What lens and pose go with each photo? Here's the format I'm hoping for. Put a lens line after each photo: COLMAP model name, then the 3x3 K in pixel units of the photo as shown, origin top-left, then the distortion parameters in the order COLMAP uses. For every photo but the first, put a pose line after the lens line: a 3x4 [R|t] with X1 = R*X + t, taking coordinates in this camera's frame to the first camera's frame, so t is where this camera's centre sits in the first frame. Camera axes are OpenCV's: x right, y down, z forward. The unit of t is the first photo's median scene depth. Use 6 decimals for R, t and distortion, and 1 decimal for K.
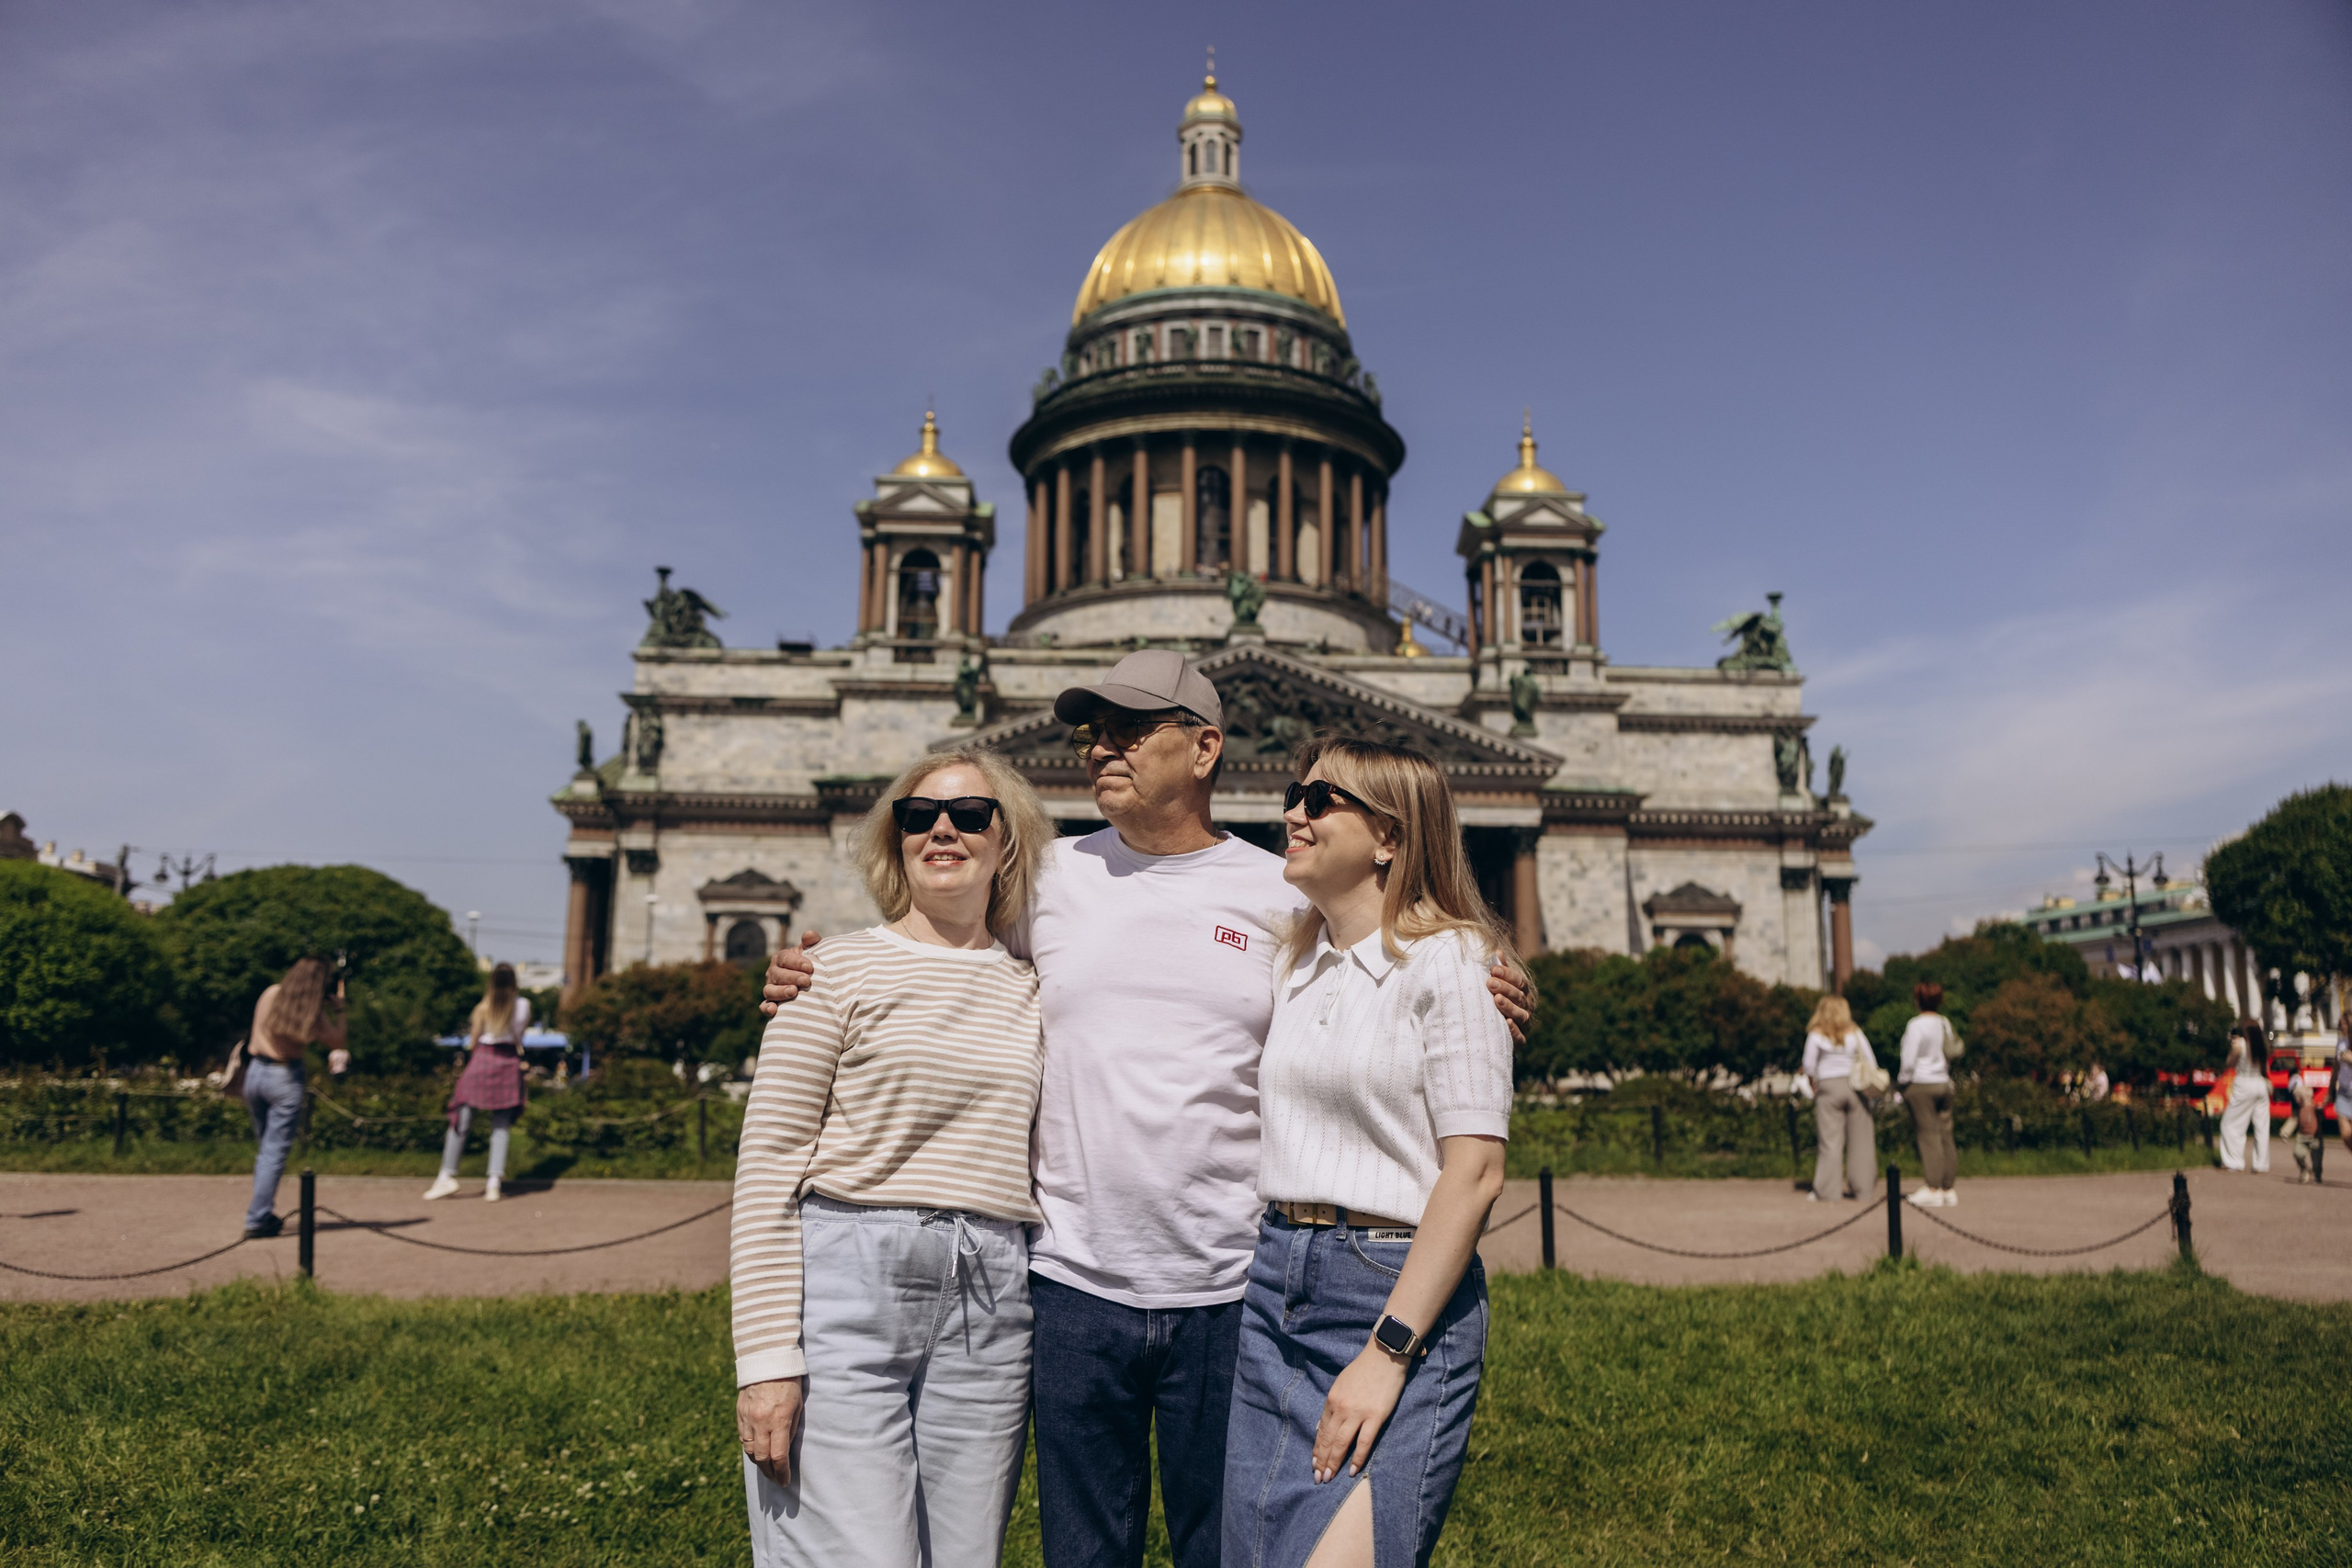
lens RADIAL K [[1839.2, 0, 1160.8], [0, 1839.2, 776.6], [0, 0, 1]] dist [0.033825, -0.060725]
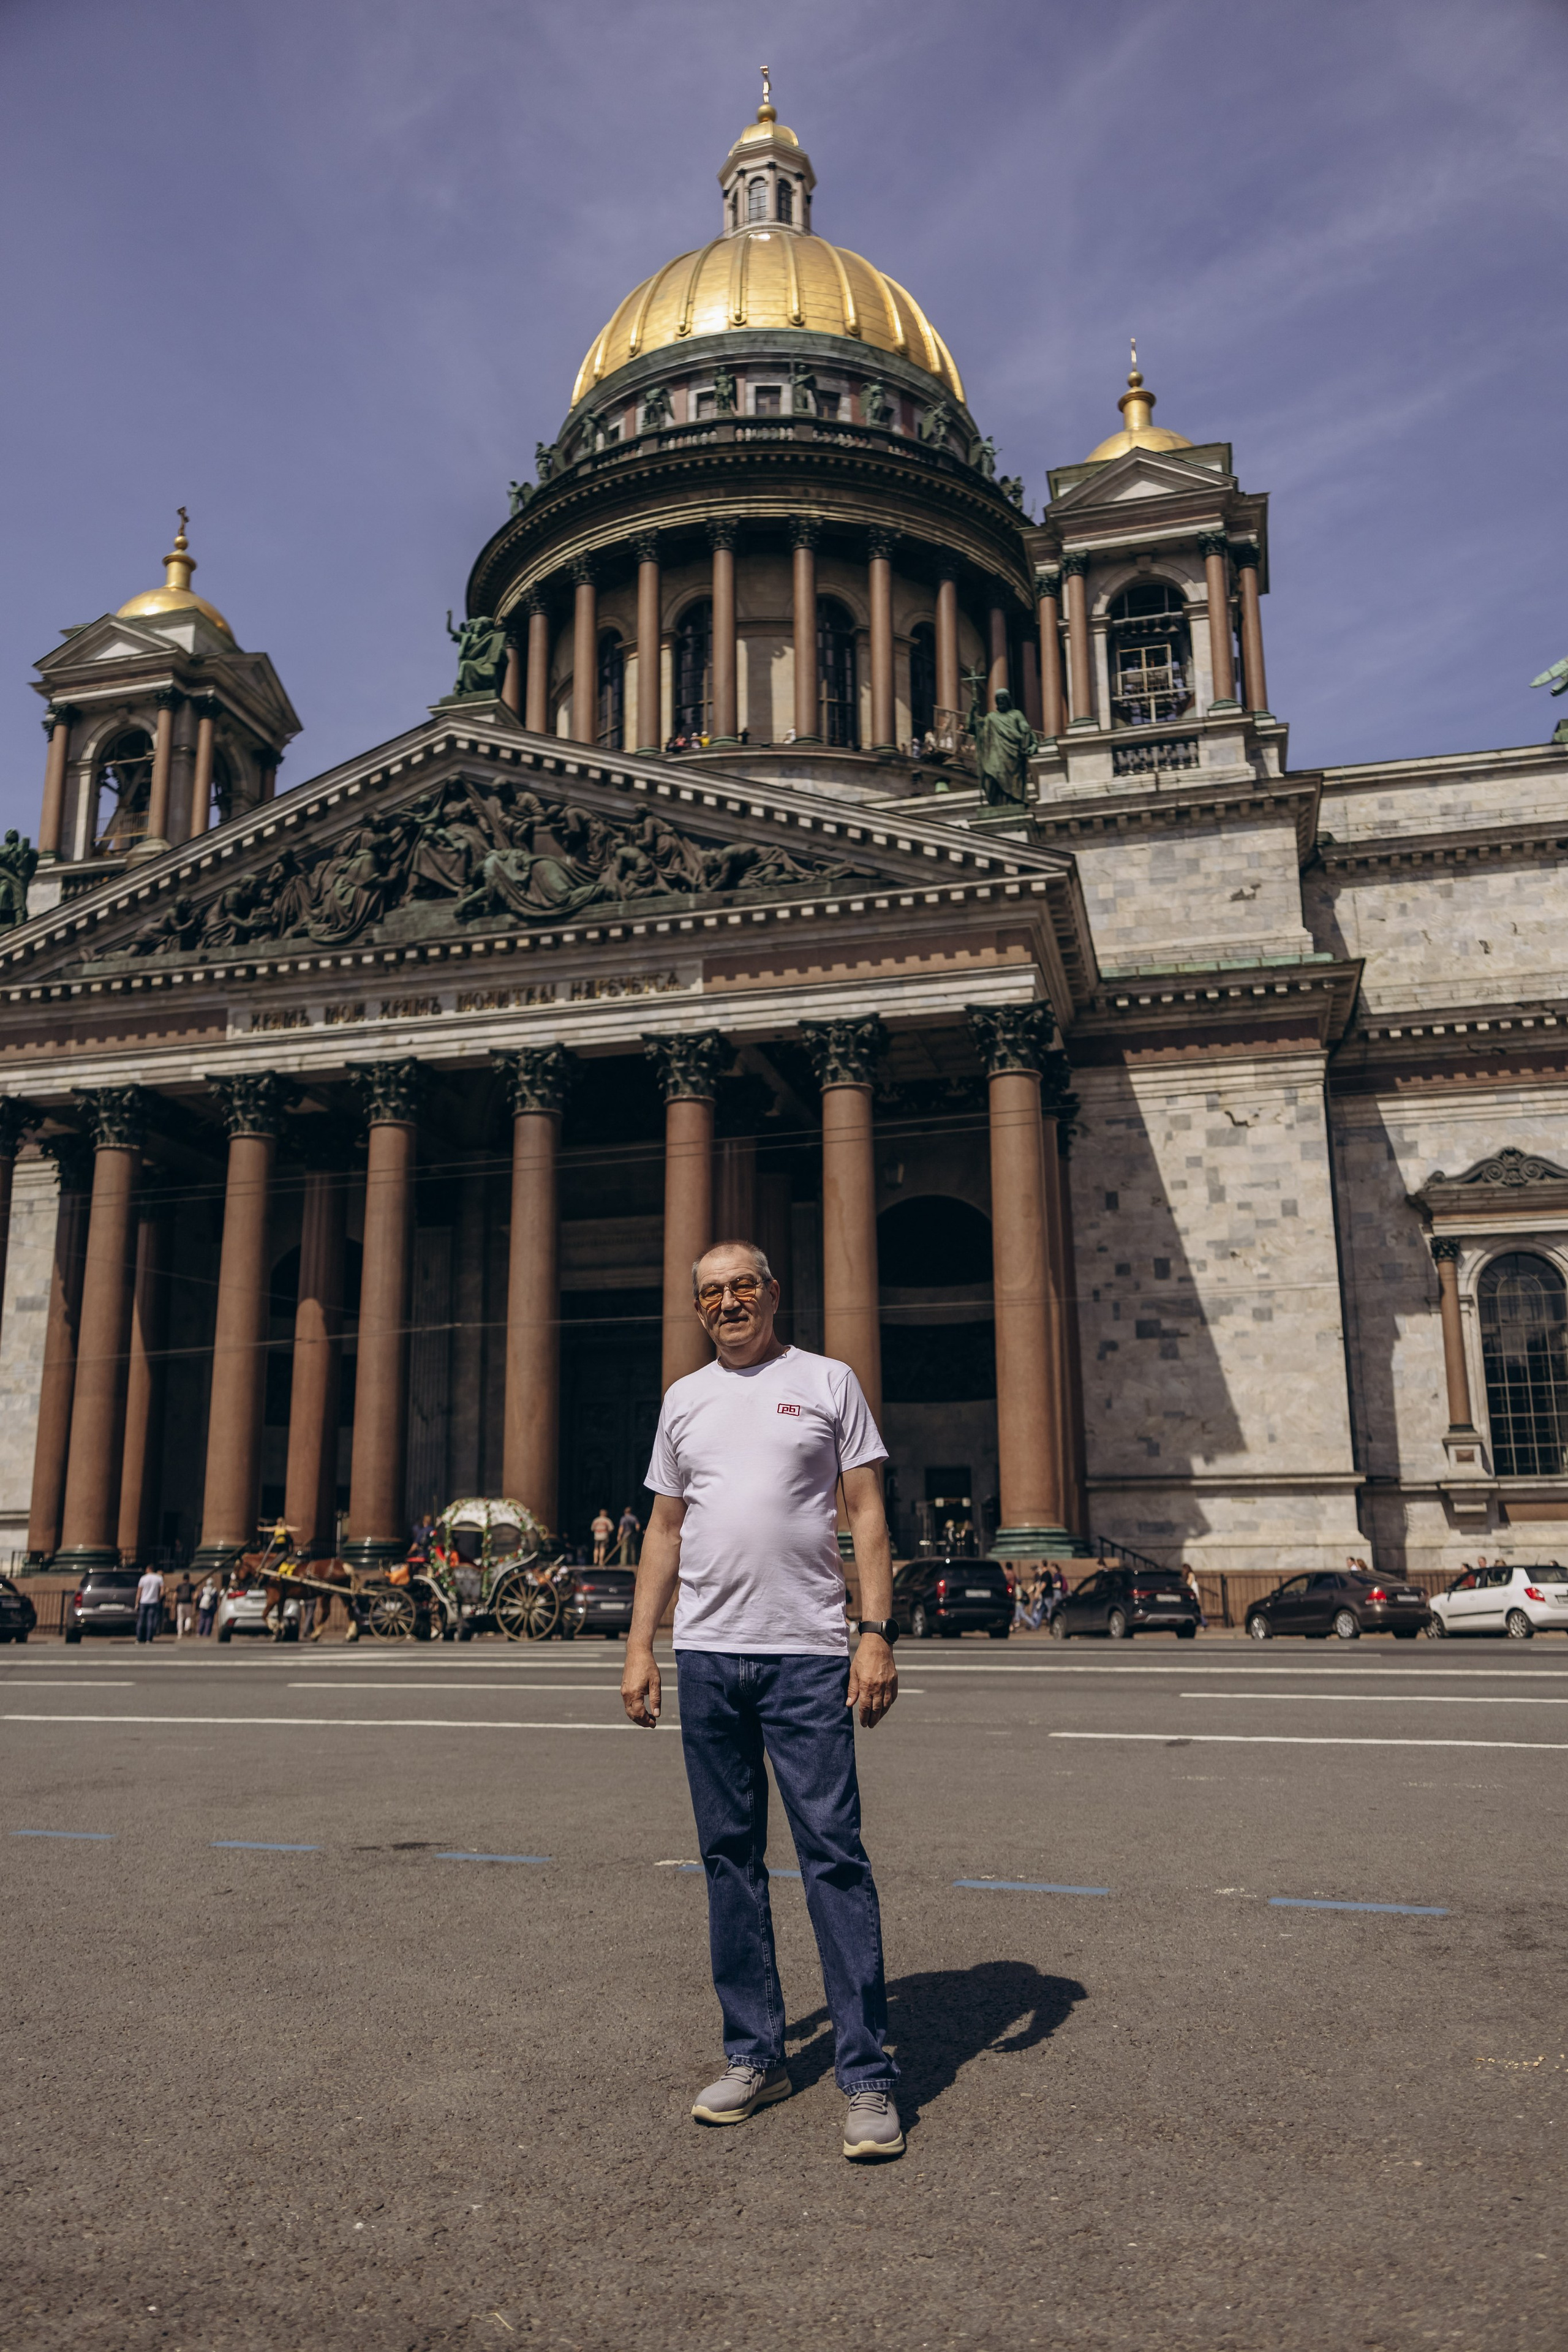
lens RADIAL K [[1859.8, 0, 784.0], [0, 1859.8, 1176.0], [0, 0, 1]] dist [-0.016419, -0.007172]
pose [[0.956892, -0.088203, -0.276727, 0.238927], [0.068620, 0.994455, -0.079686, 0.090903], [0.282222, 0.057262, 0.957639, 0.466294]]
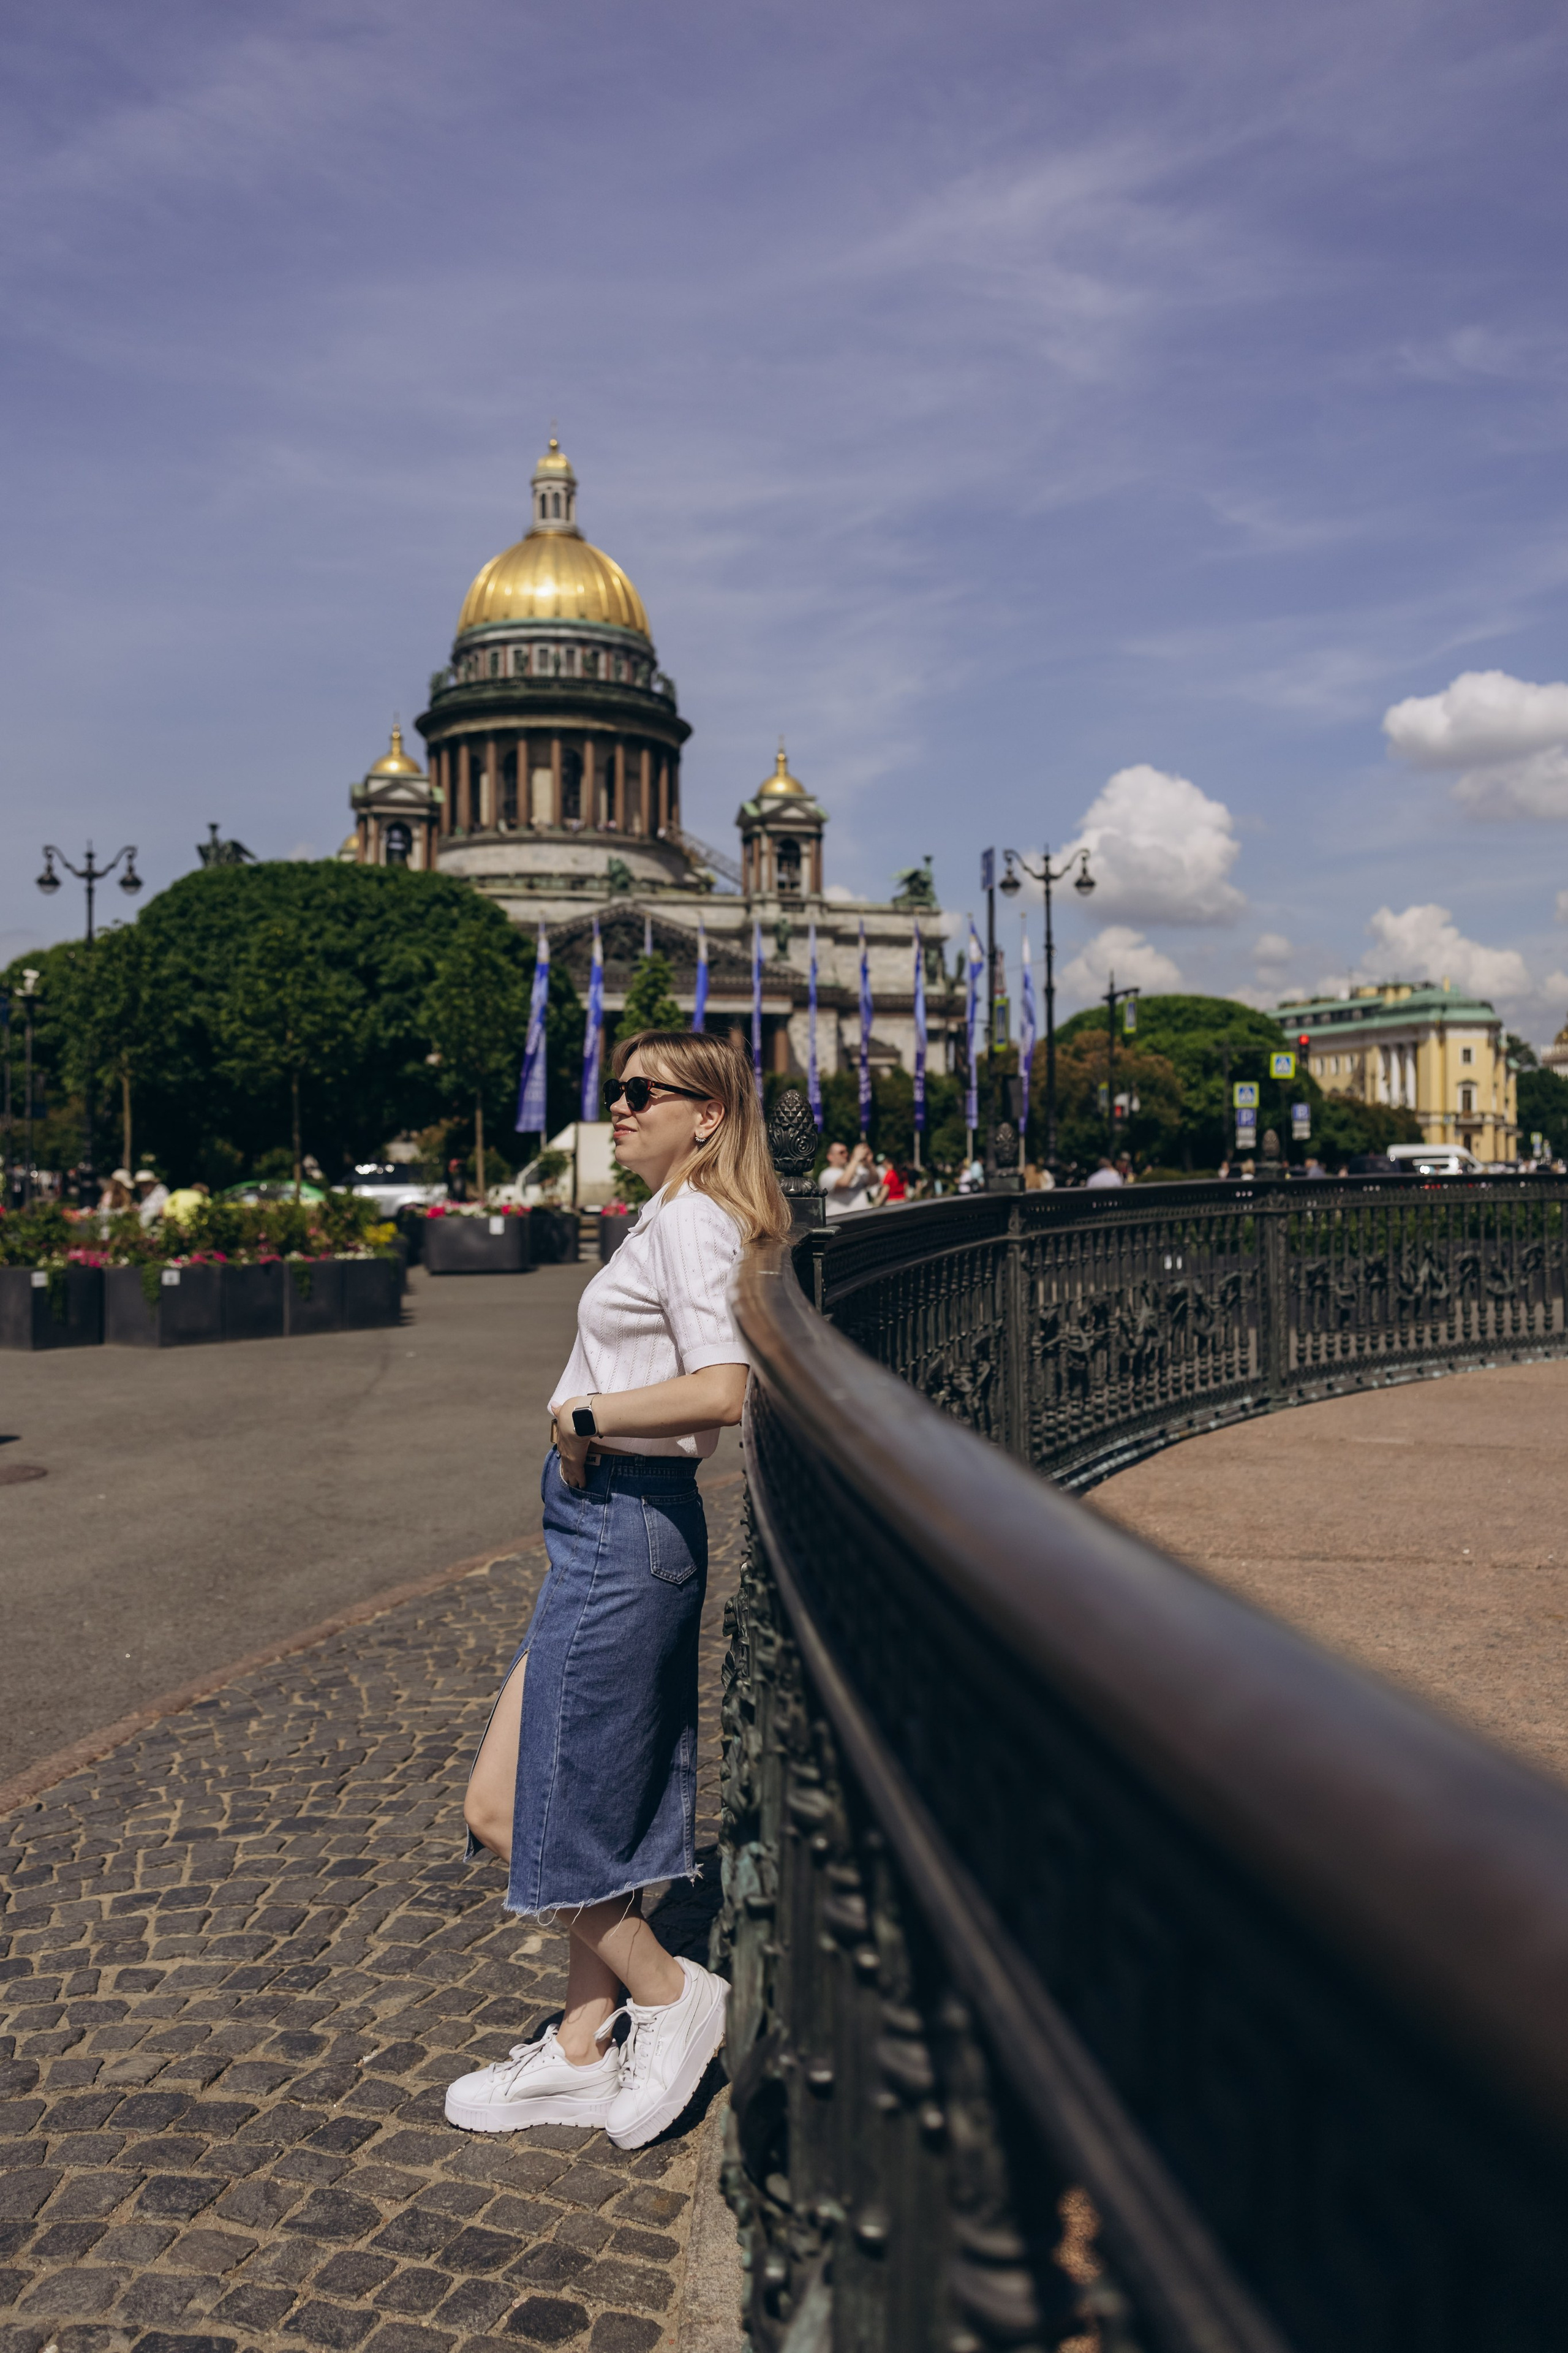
lens RADIAL K [[1960.7, 0, 783.4], [0, 1960.7, 1147.7], [0, 0, 1]] dist [0.047543, -0.085388]
pose [[0.970216, -0.012700, 0.241908, -0.215061], [-0.026777, 0.986883, 0.159203, -0.123332], [-0.240757, -0.160939, 0.957149, -0.675361]]
